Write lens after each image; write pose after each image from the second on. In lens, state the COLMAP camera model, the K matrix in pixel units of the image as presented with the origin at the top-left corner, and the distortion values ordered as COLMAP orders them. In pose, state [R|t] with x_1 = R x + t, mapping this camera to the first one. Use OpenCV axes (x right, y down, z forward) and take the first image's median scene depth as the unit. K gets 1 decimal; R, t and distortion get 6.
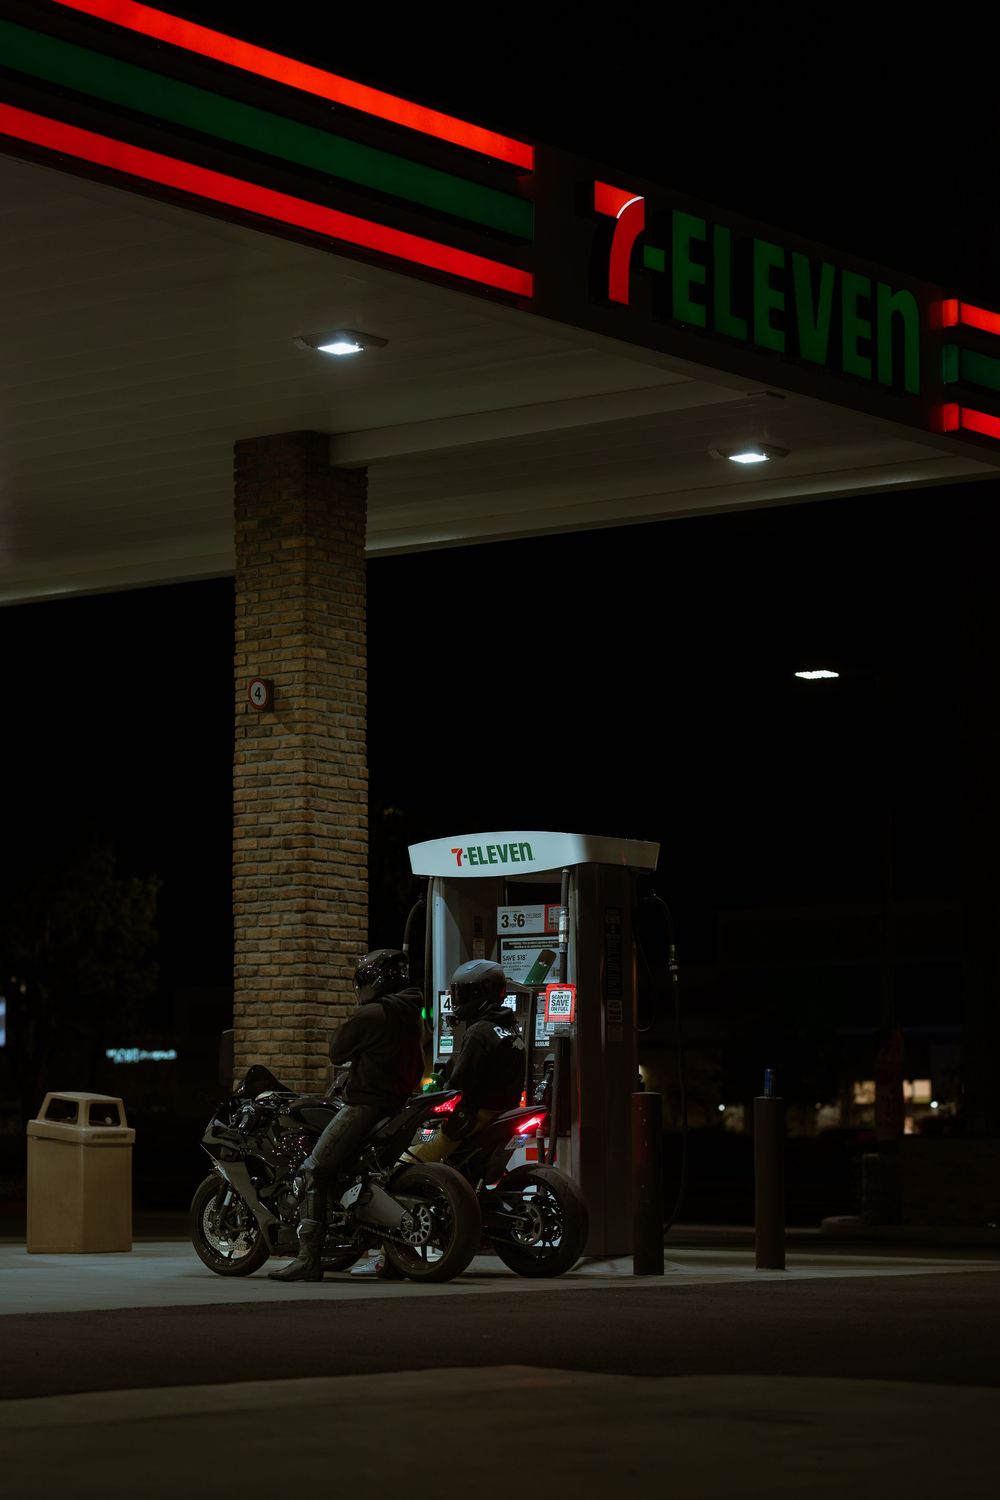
lens RADIAL K [[3582.0, 0, 590.0], [0, 3582.0, 724.5], [0, 0, 1]] dist [0.197585, 0.106664]
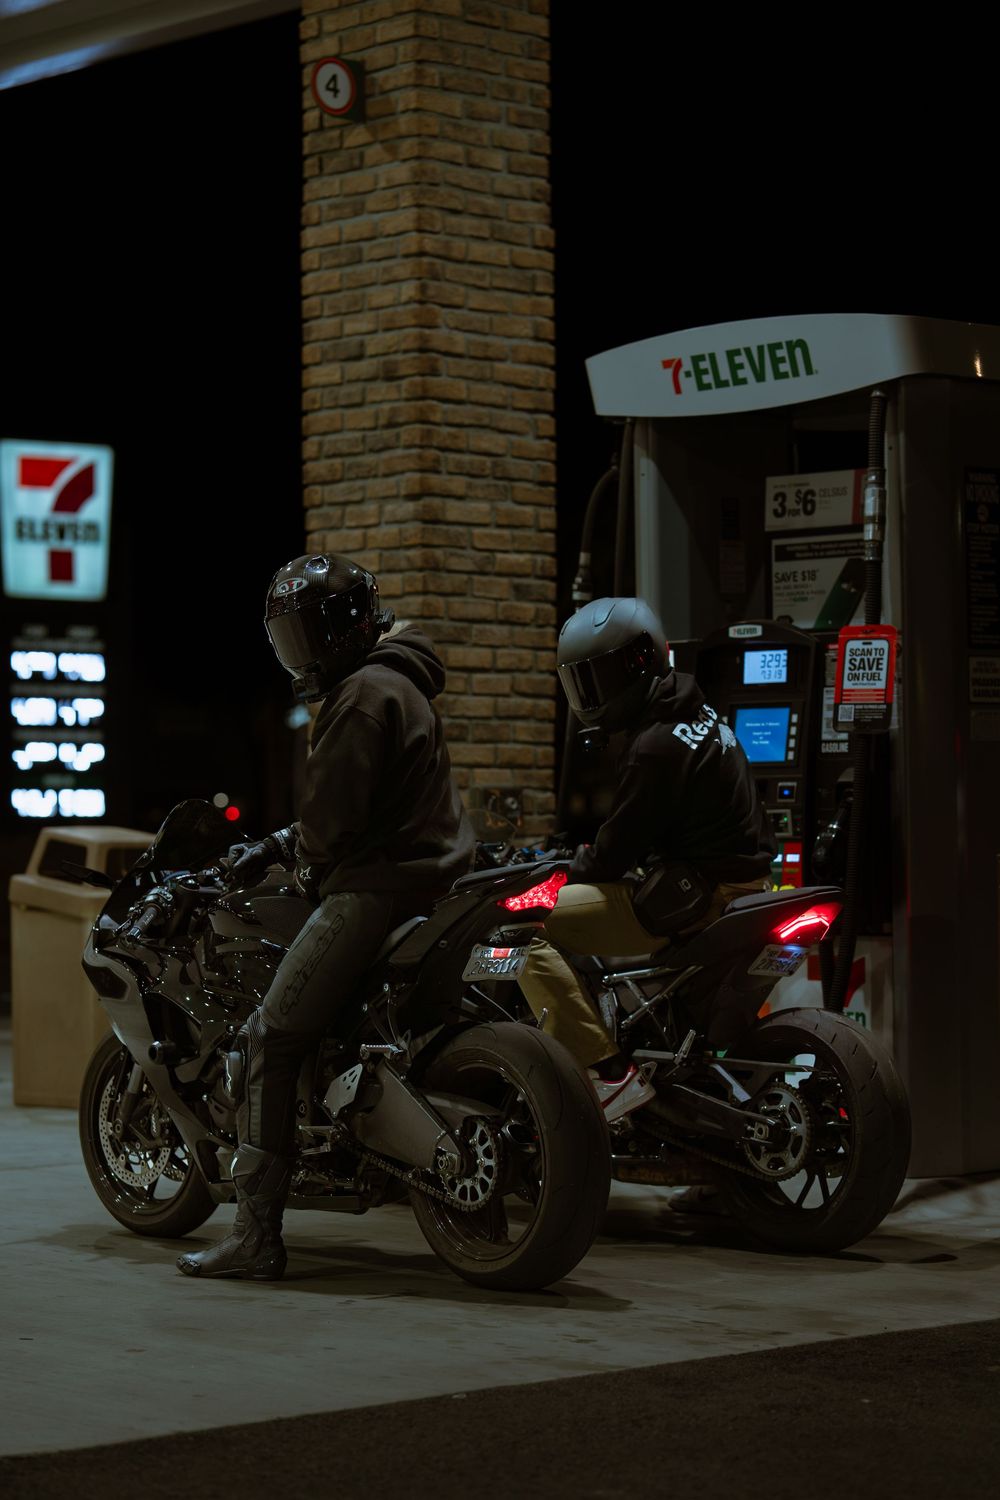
lens RADIAL K [[3582.0, 0, 590.0], [0, 3582.0, 724.5], [0, 0, 1]] dist [0.197585, 0.106664]
pose [[0.983396, -0.009608, -0.181217, 0.040136], [0.026502, 0.995495, 0.091035, 0.037751], [0.179526, -0.094326, 0.979221, 0.480966]]
